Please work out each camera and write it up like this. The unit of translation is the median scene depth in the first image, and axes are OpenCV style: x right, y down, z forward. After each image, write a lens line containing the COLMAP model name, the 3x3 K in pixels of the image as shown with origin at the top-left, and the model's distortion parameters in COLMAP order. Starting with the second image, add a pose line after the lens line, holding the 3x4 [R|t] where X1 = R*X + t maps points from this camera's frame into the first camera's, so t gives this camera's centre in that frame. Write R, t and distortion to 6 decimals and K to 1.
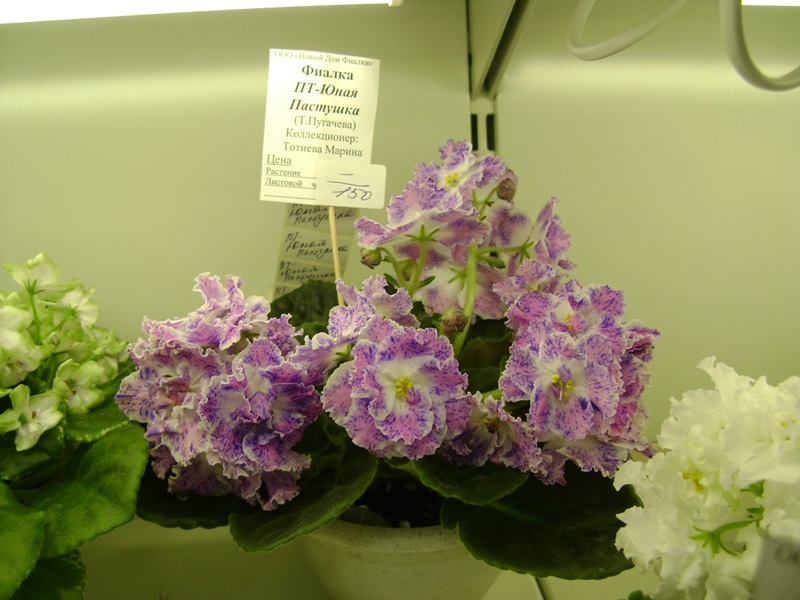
lens RADIAL K [[870.5, 0, 400.0], [0, 870.5, 300.0], [0, 0, 1]] dist [-0.232574, 0.203865]
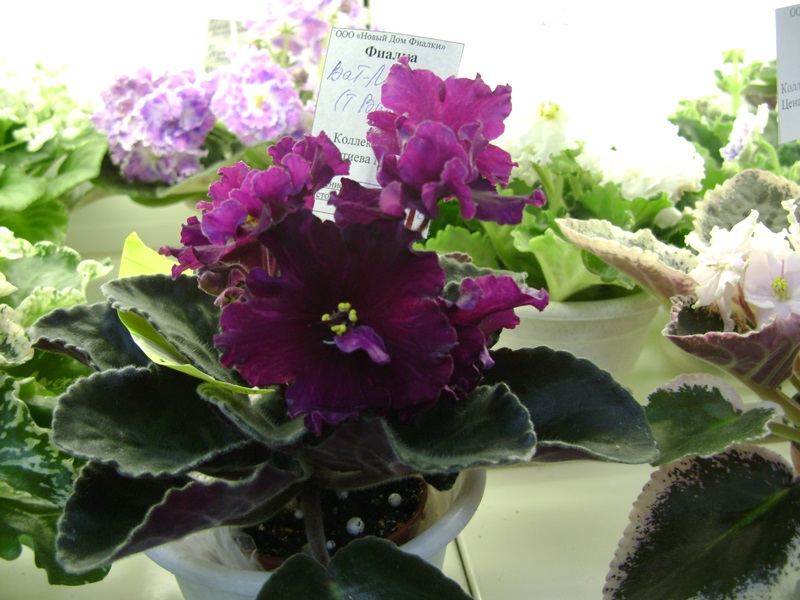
lens RADIAL K [[870.5, 0, 400.0], [0, 870.5, 300.0], [0, 0, 1]] dist [-0.232574, 0.203865]
pose [[0.999976, -0.001753, 0.006705, 0.262467], [0.001486, 0.999215, 0.039584, 0.420689], [-0.006769, -0.039573, 0.999194, -0.666333]]
